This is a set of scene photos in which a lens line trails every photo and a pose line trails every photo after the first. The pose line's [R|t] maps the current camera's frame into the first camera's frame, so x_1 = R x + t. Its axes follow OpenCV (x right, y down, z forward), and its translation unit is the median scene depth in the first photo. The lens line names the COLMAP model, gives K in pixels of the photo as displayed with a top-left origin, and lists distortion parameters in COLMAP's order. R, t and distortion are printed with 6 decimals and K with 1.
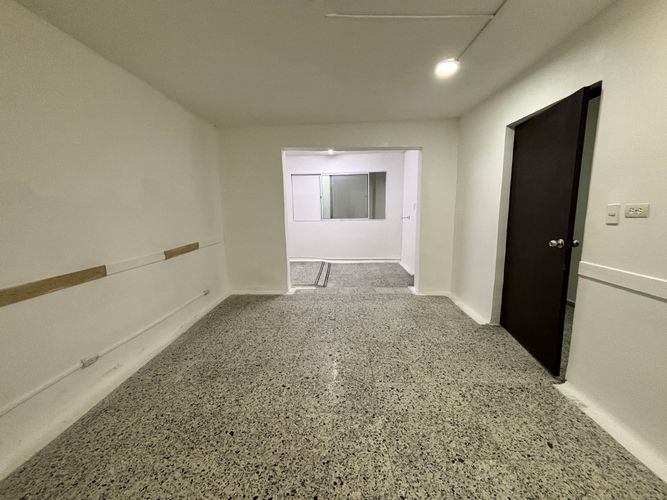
lens RADIAL K [[268.8, 0, 335.2], [0, 268.8, 248.8], [0, 0, 1]] dist [-0.000070, -0.000013]
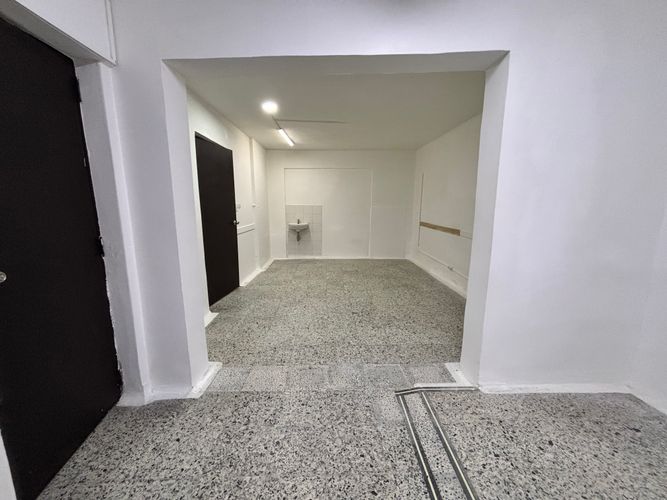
lens RADIAL K [[268.8, 0, 333.1], [0, 268.8, 249.6], [0, 0, 1]] dist [-0.000070, -0.000013]
pose [[-0.999133, 0.022309, -0.035142, 0.101062], [0.010012, 0.948264, 0.317325, -0.283537], [0.040403, 0.316698, -0.947666, 1.841196]]
